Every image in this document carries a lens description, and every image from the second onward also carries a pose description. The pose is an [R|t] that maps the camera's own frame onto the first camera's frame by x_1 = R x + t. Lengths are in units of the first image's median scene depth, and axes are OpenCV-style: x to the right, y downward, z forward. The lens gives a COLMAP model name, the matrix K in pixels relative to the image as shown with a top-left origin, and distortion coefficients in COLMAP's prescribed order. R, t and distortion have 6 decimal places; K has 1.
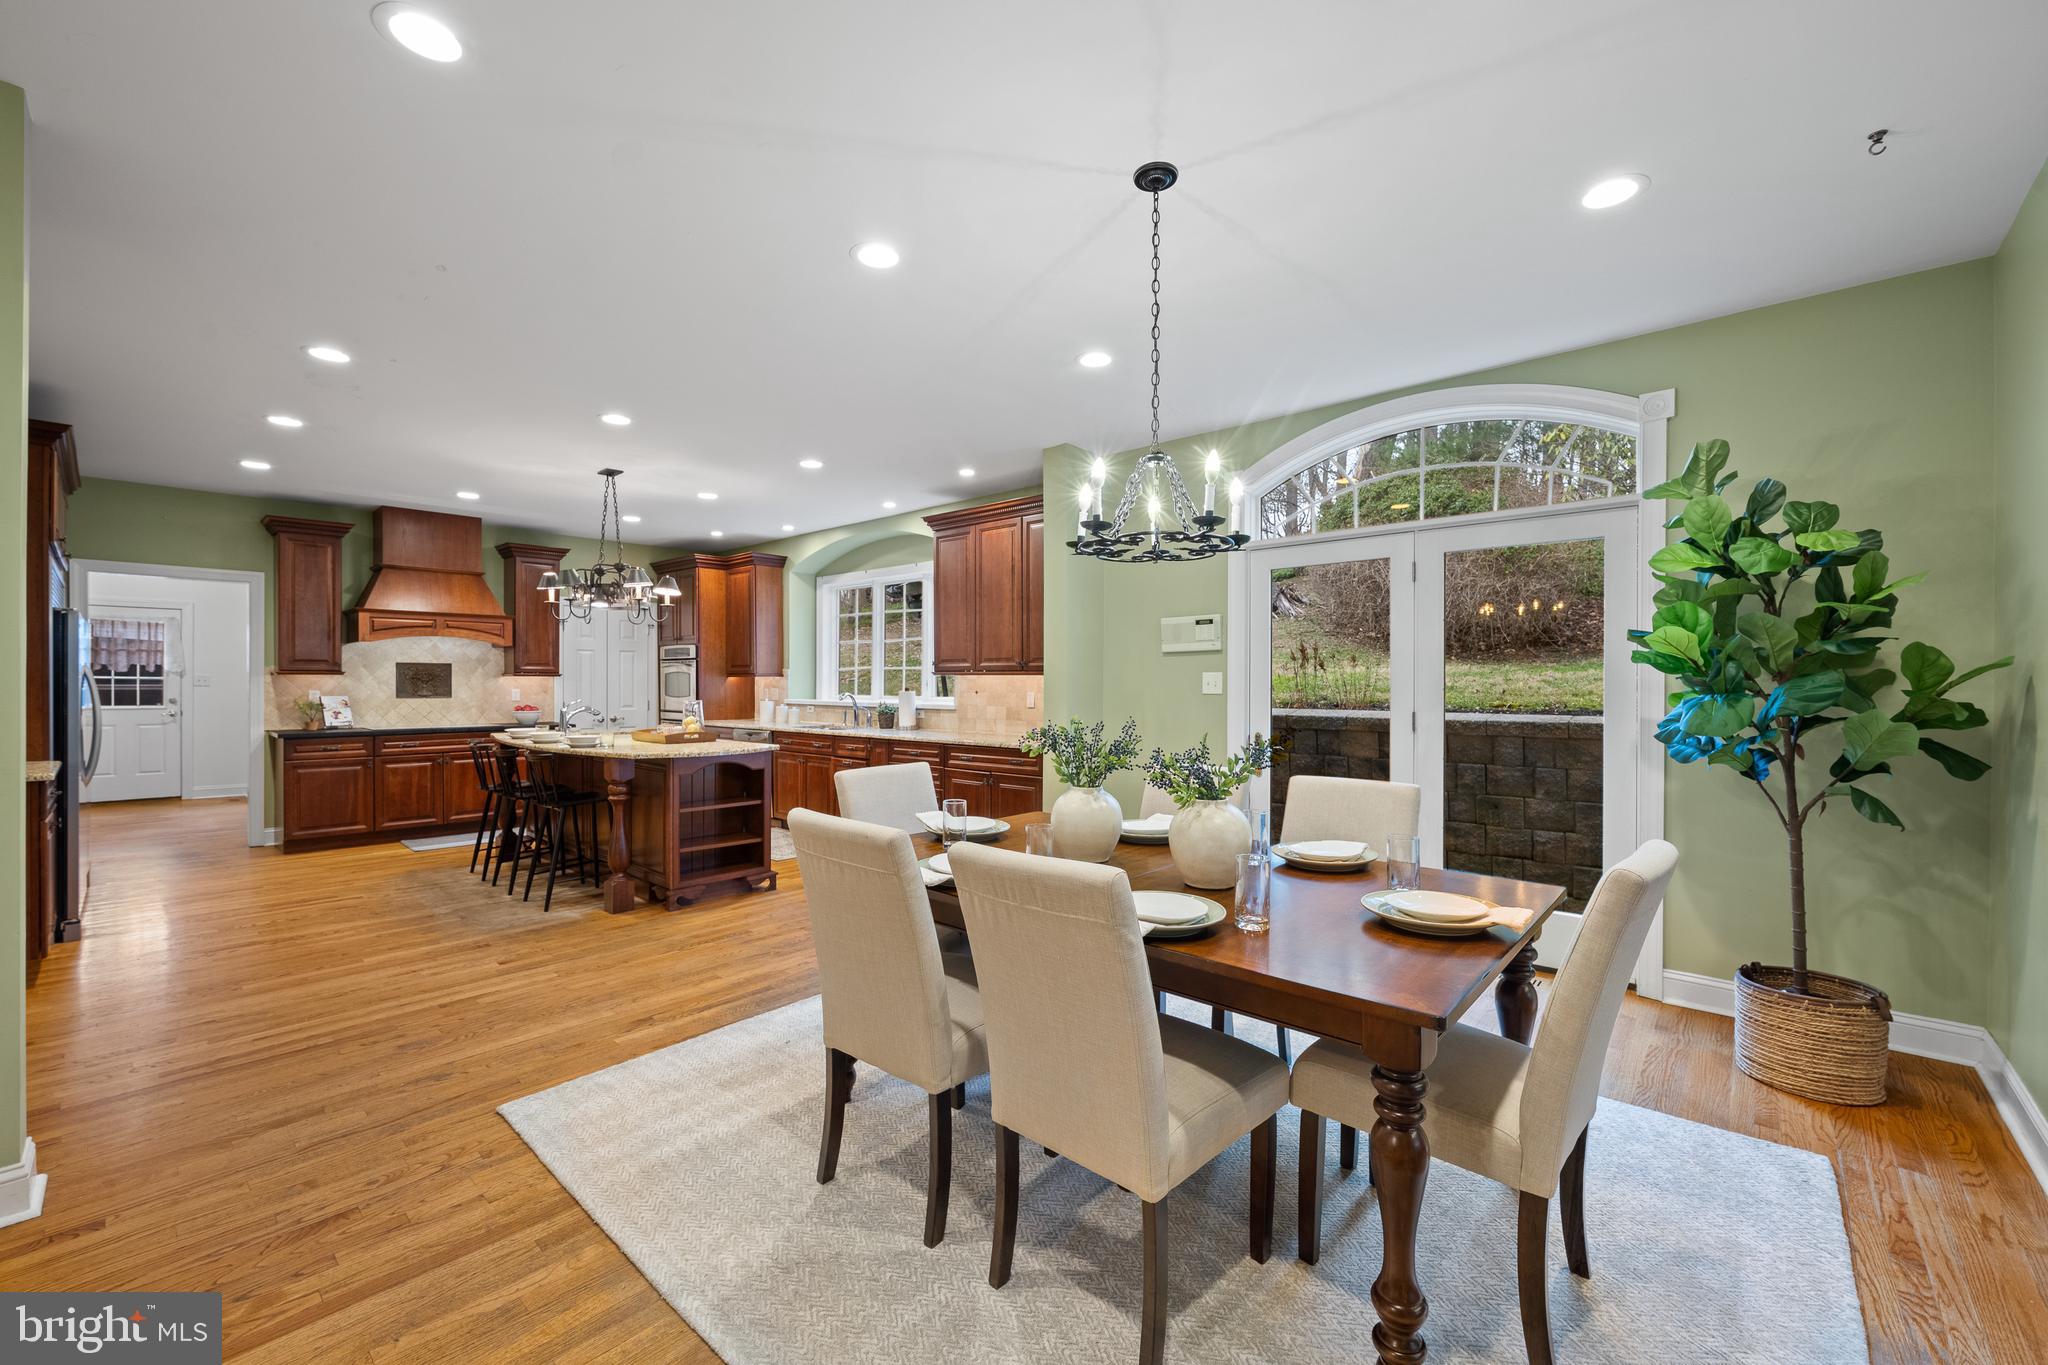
lens RADIAL K [[818.5, 0, 1021.4], [0, 818.5, 682.2], [0, 0, 1]] dist [0.000566, -0.000188]
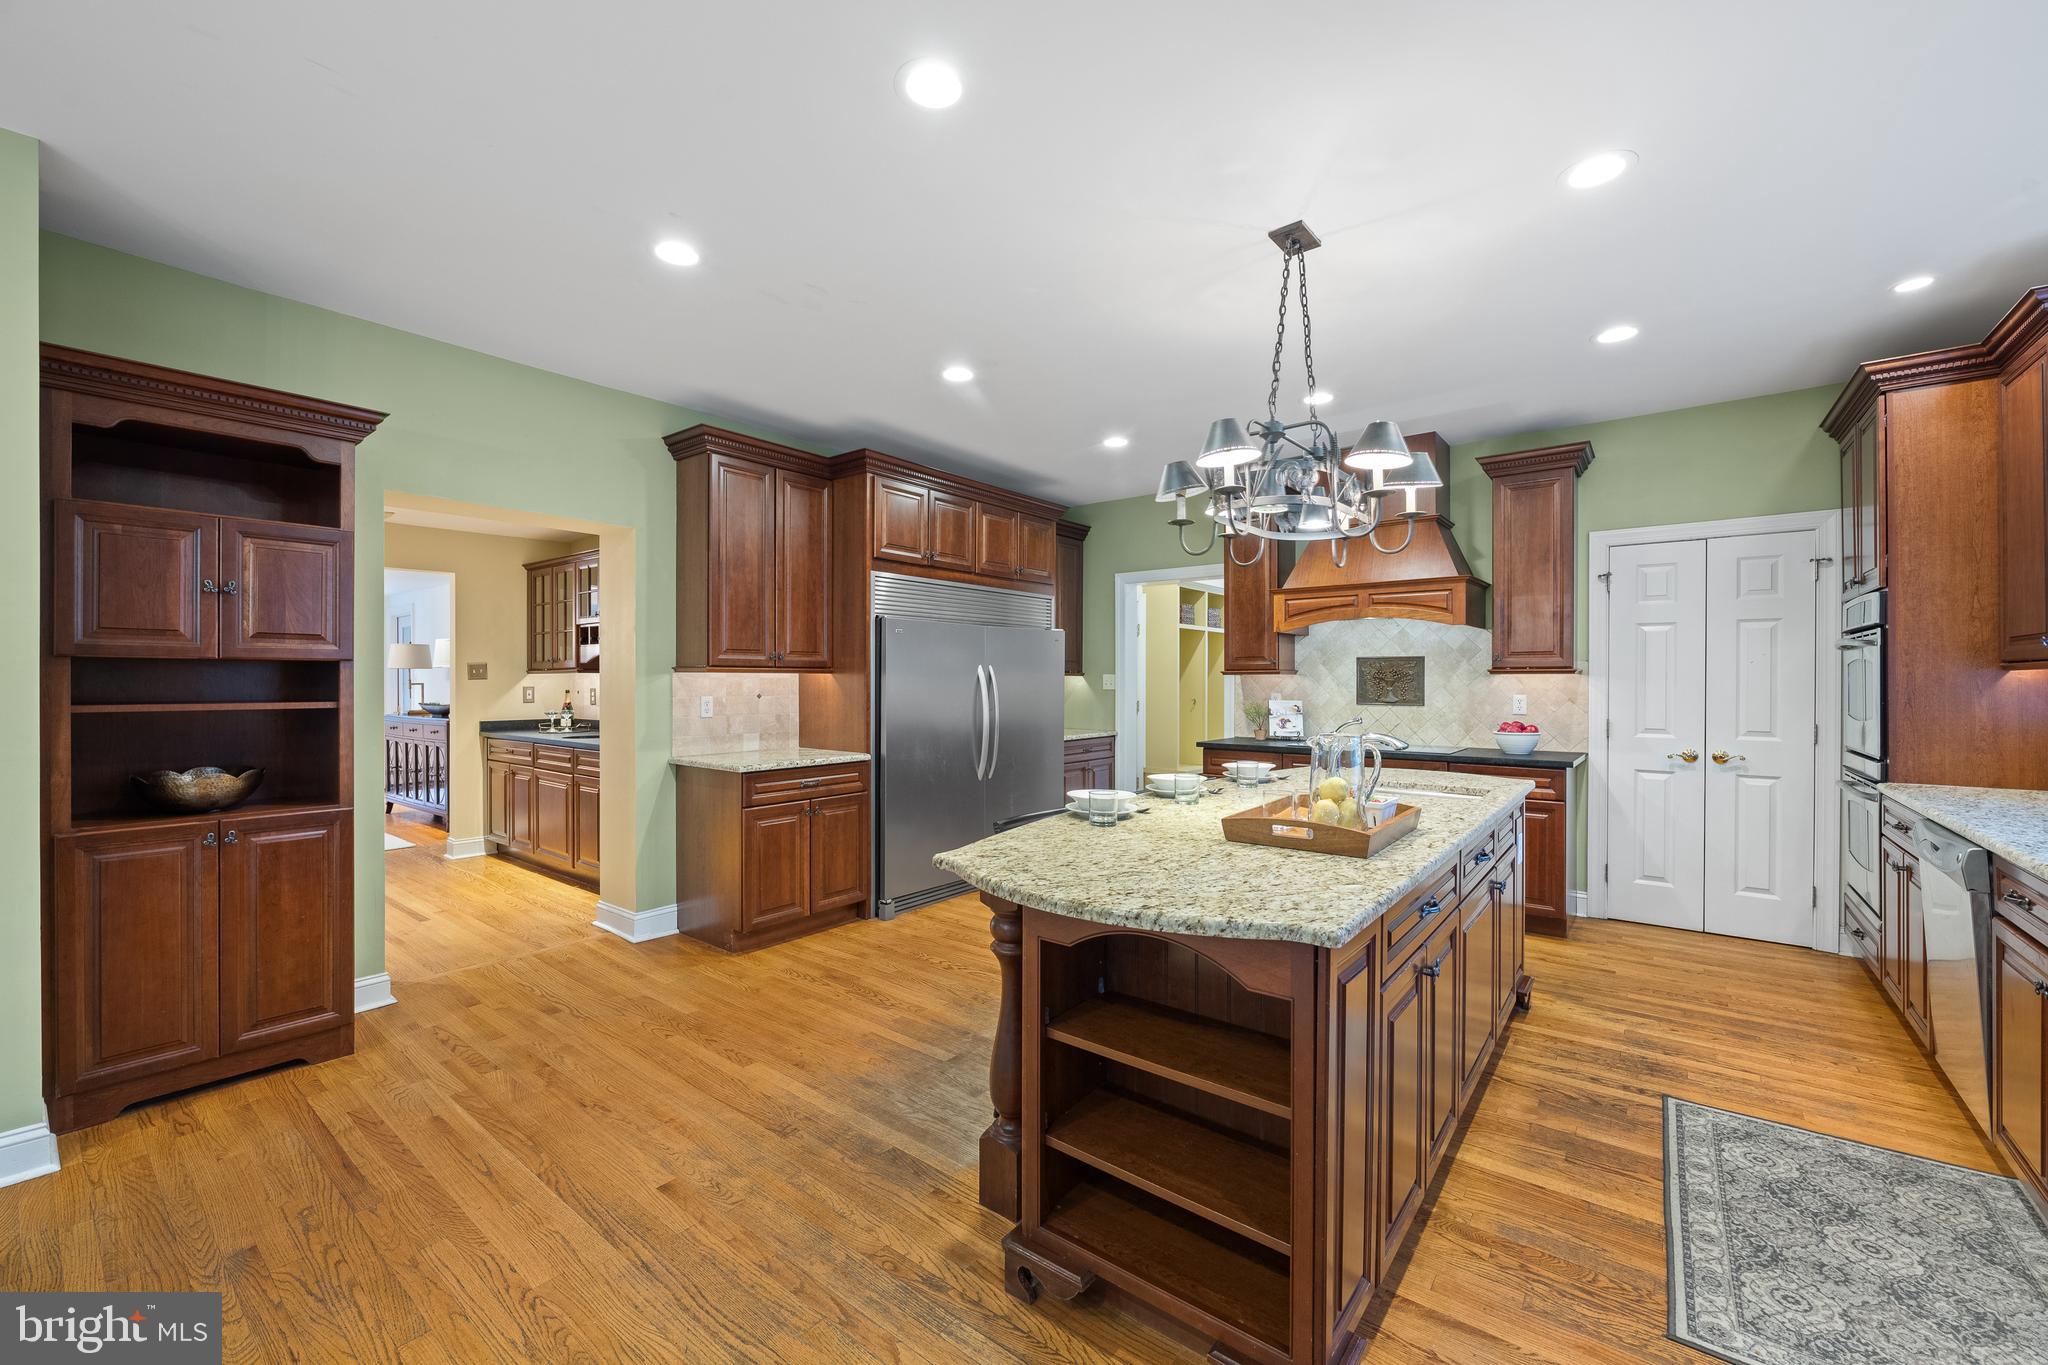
lens RADIAL K [[818.5, 0, 1026.9], [0, 818.5, 677.5], [0, 0, 1]] dist [0.000566, -0.000188]
pose [[0.058211, -0.002049, -0.998302, -0.034011], [-0.003103, 0.999993, -0.002233, -0.002955], [0.998299, 0.003228, 0.058204, 0.694962]]
